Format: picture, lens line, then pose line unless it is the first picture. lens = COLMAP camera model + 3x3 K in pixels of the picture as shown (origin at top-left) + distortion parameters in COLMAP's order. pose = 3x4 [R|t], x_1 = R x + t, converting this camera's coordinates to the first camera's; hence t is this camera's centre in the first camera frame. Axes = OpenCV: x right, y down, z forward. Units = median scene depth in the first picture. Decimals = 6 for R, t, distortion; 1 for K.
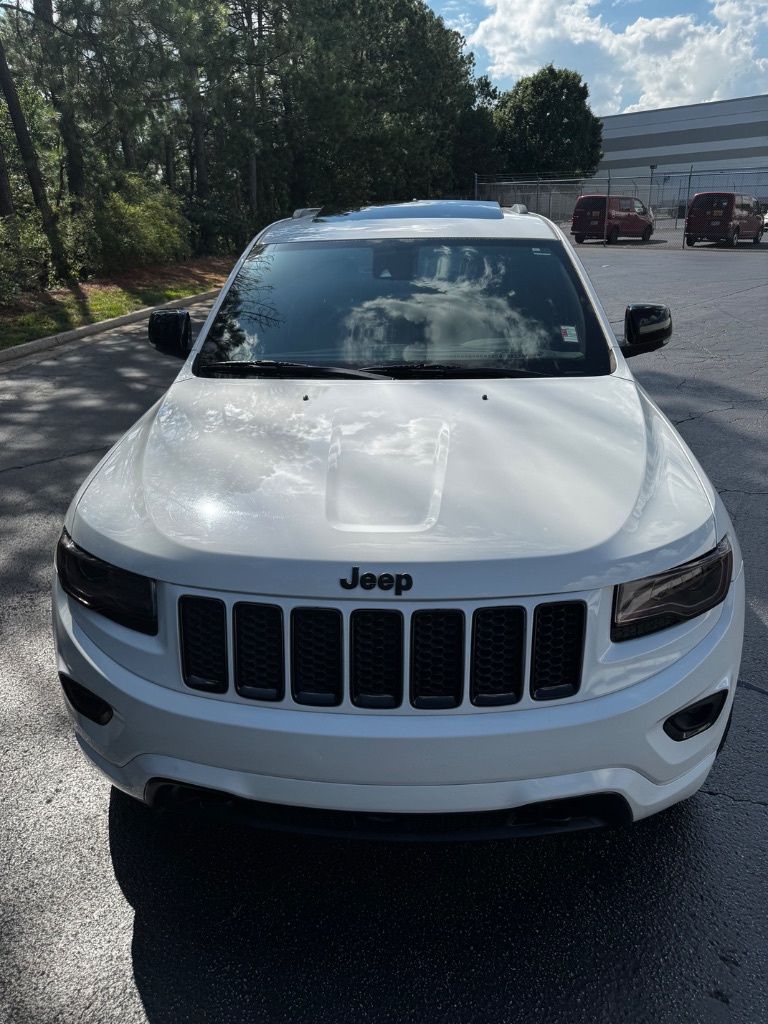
lens RADIAL K [[739.0, 0, 378.5], [0, 739.0, 510.7], [0, 0, 1]] dist [-0.004064, -0.011140]
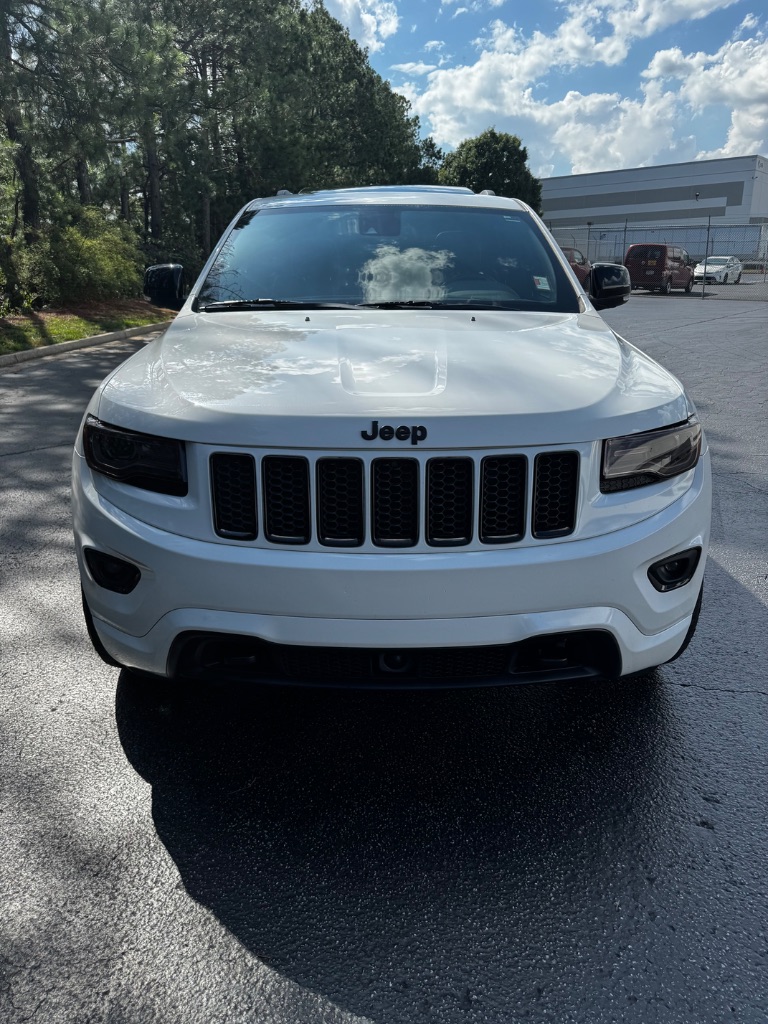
lens RADIAL K [[739.0, 0, 383.0], [0, 739.0, 514.0], [0, 0, 1]] dist [-0.004064, -0.011140]
pose [[0.997193, -0.004659, 0.074723, -0.075318], [0.009358, 0.997991, -0.062656, 0.209597], [-0.074281, 0.063179, 0.995234, -0.069416]]
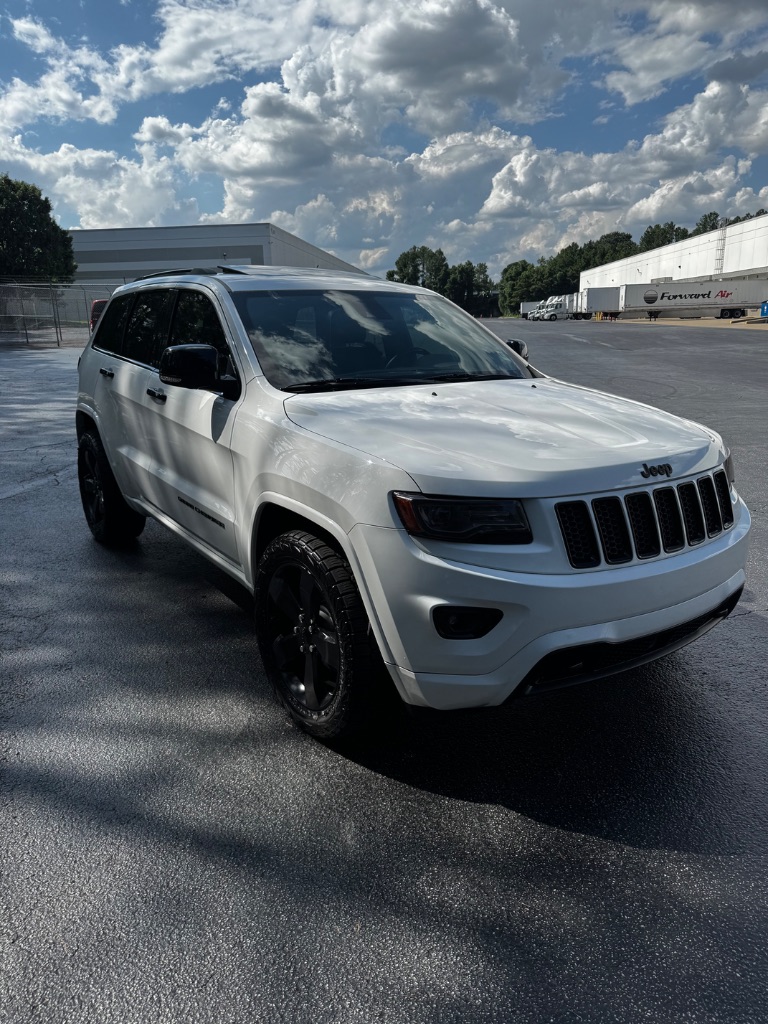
lens RADIAL K [[739.0, 0, 387.4], [0, 739.0, 509.1], [0, 0, 1]] dist [-0.004064, -0.011140]
pose [[0.774910, -0.131431, 0.618256, -1.025890], [0.215803, 0.974380, -0.063346, 0.109955], [-0.594091, 0.182509, 0.783420, 0.102987]]
